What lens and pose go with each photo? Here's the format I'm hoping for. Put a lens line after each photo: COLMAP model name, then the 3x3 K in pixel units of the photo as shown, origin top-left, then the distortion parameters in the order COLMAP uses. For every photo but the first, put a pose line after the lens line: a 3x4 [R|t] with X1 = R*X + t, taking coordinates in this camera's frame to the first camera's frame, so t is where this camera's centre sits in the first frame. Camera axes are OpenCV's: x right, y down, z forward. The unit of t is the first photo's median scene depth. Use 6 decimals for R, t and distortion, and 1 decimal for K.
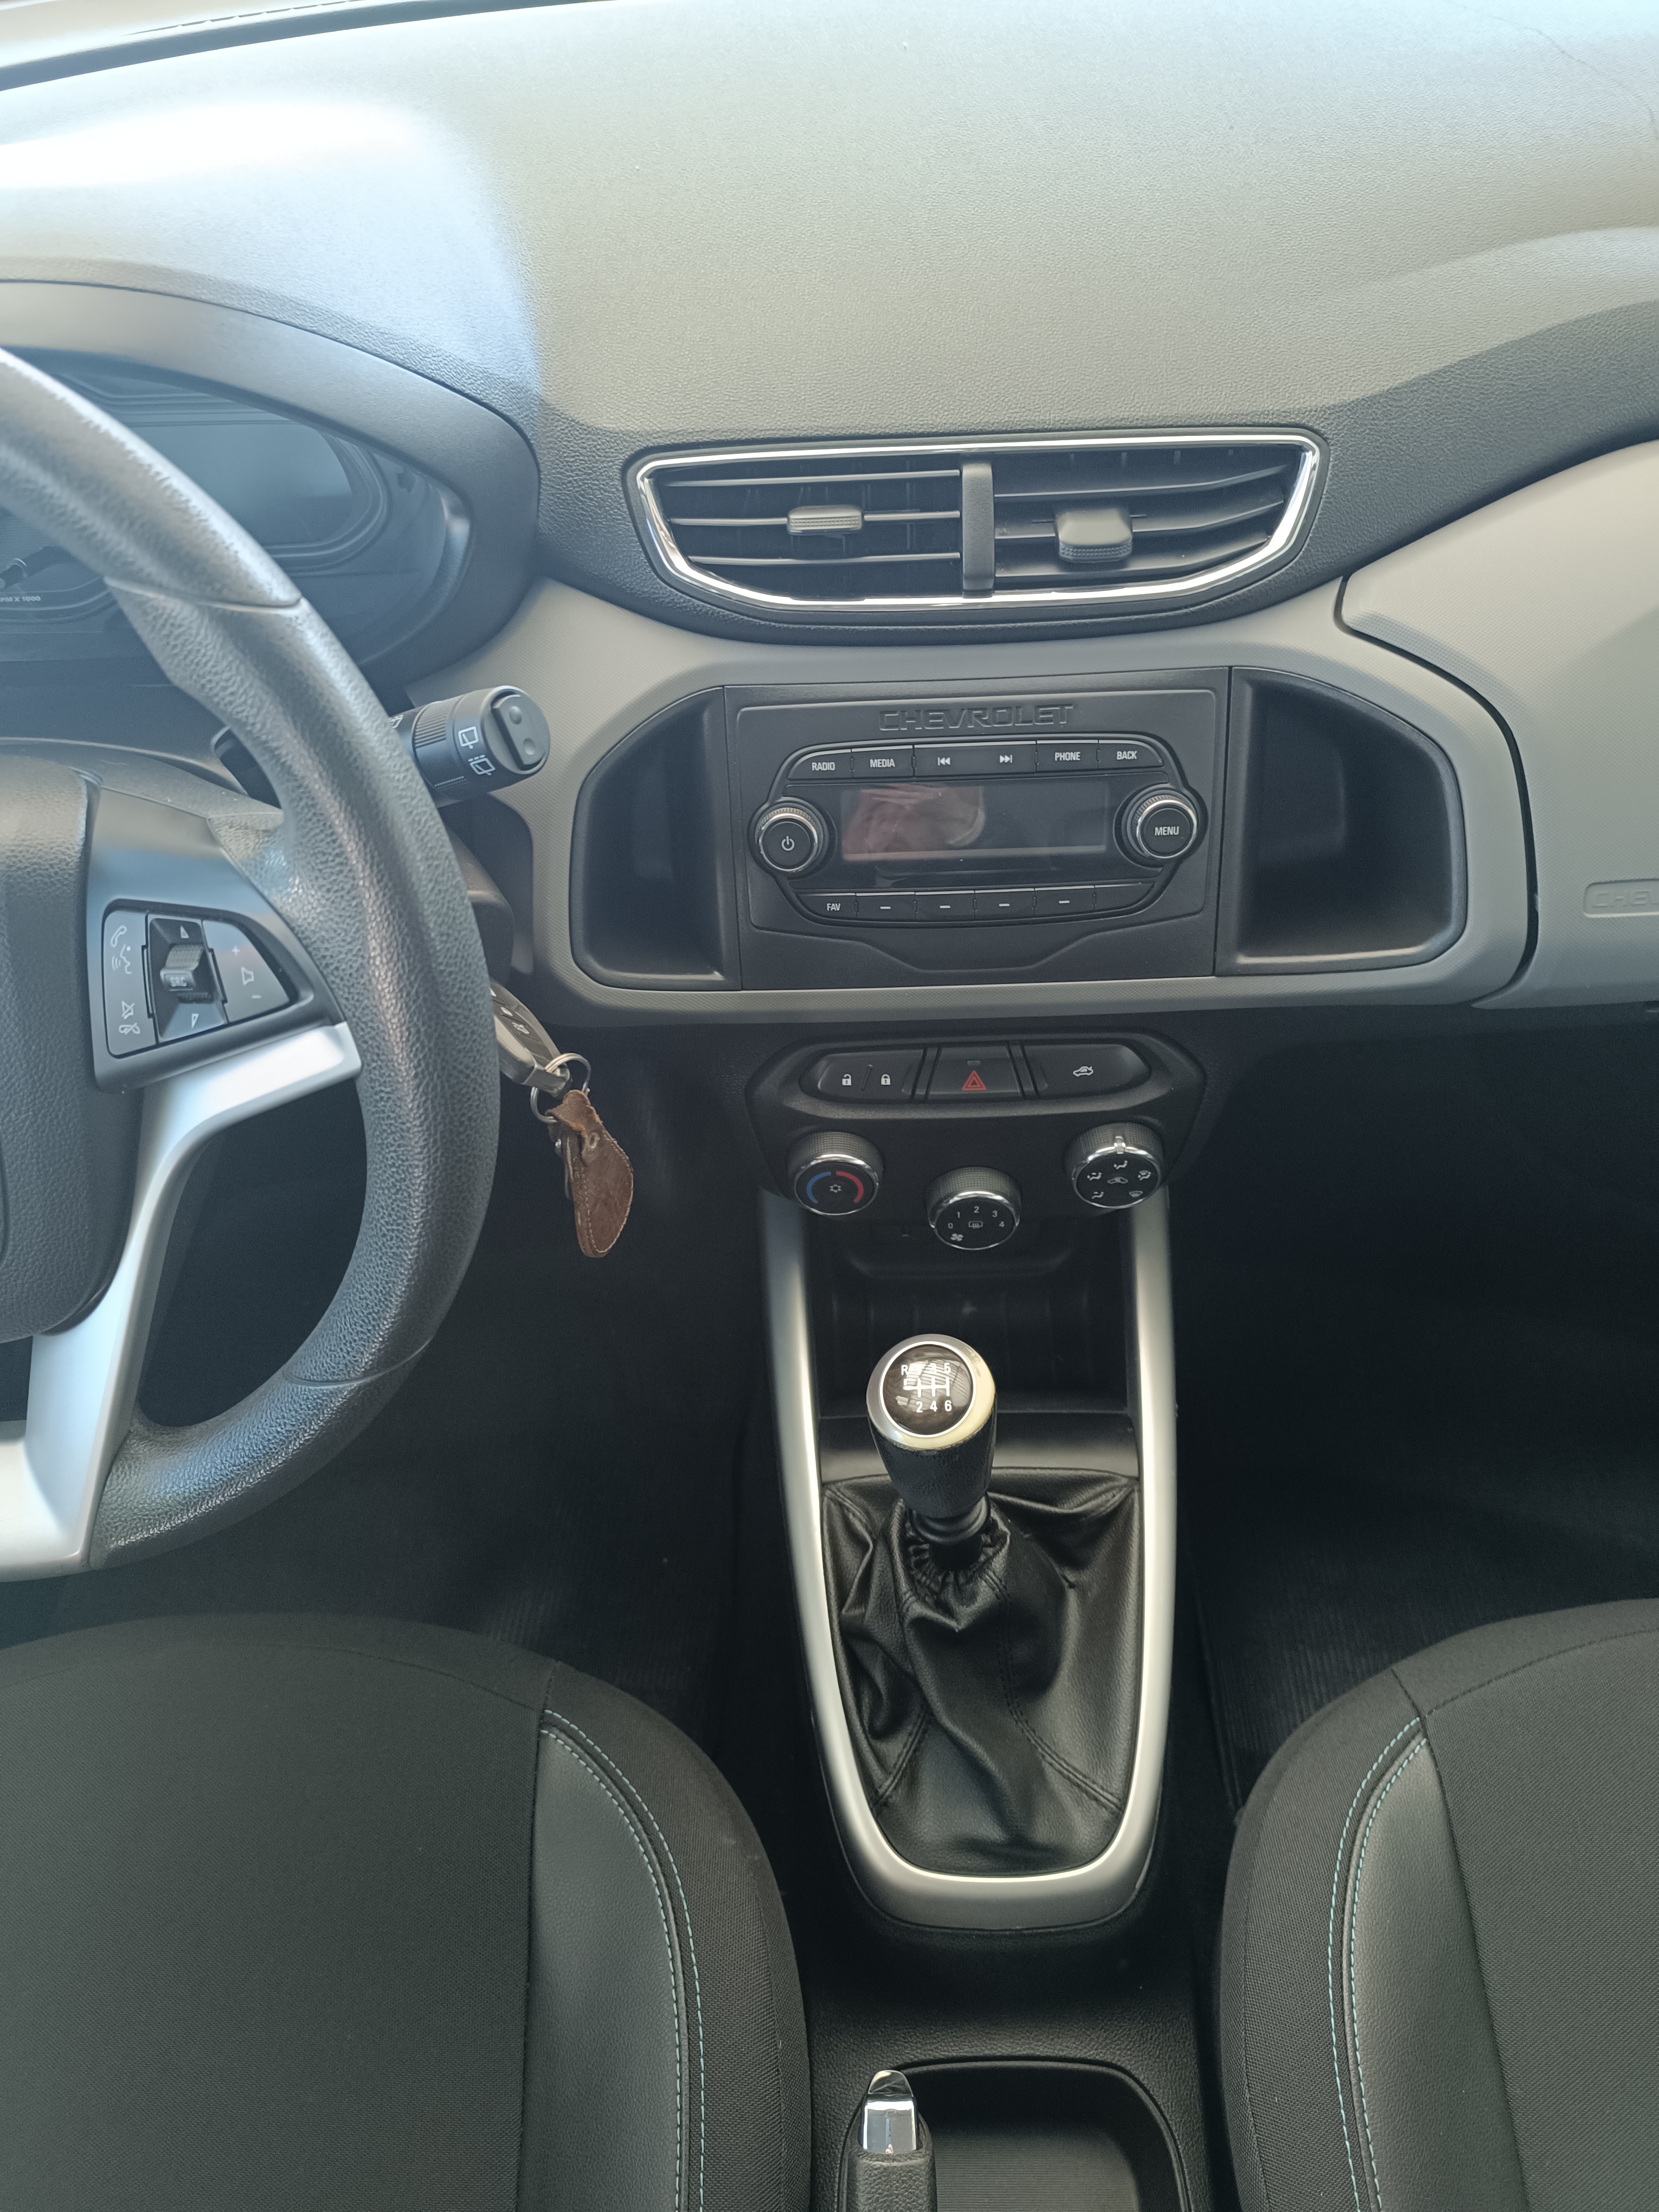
lens RADIAL K [[1549.6, 0, 829.5], [0, 1549.6, 1106.0], [0, 0, 1]] dist [0.027578, -0.040978]
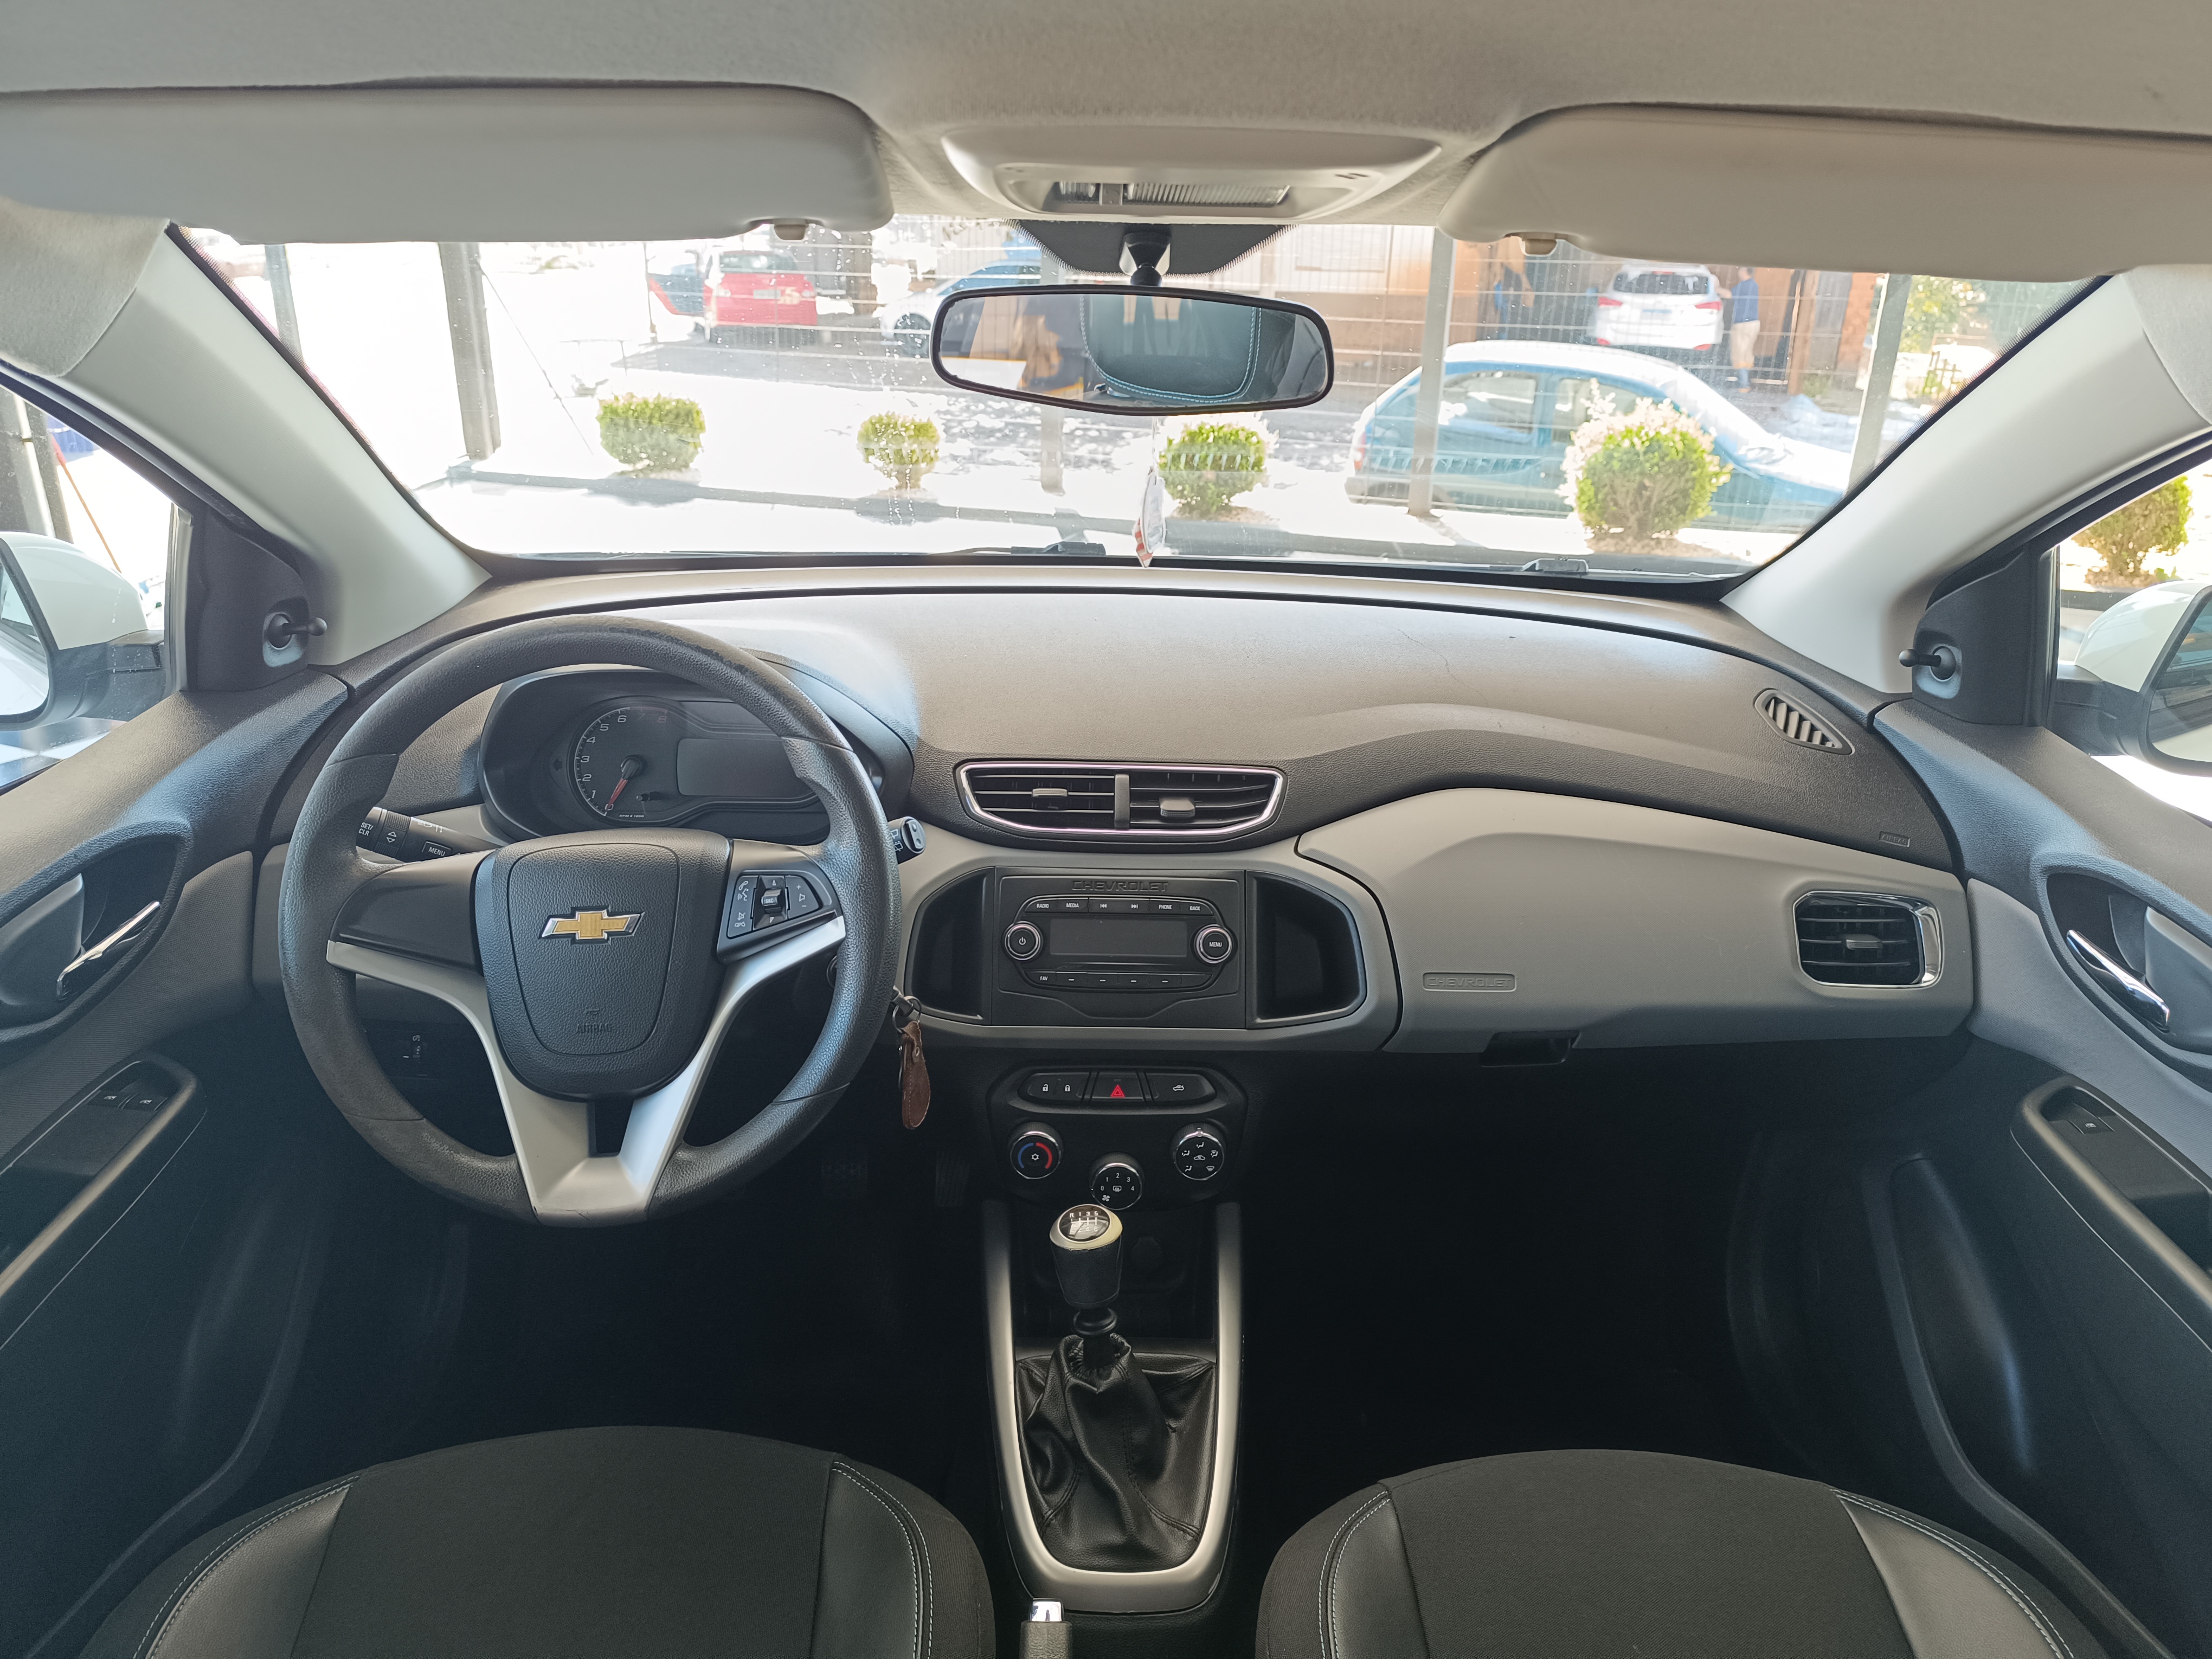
lens RADIAL K [[1549.6, 0, 1106.0], [0, 1549.6, 829.5], [0, 0, 1]] dist [0.027578, -0.040978]
pose [[0.997666, 0.054162, 0.041582, -0.010780], [-0.027302, 0.874584, -0.484105, 0.655301], [-0.062587, 0.481840, 0.874021, -0.784288]]
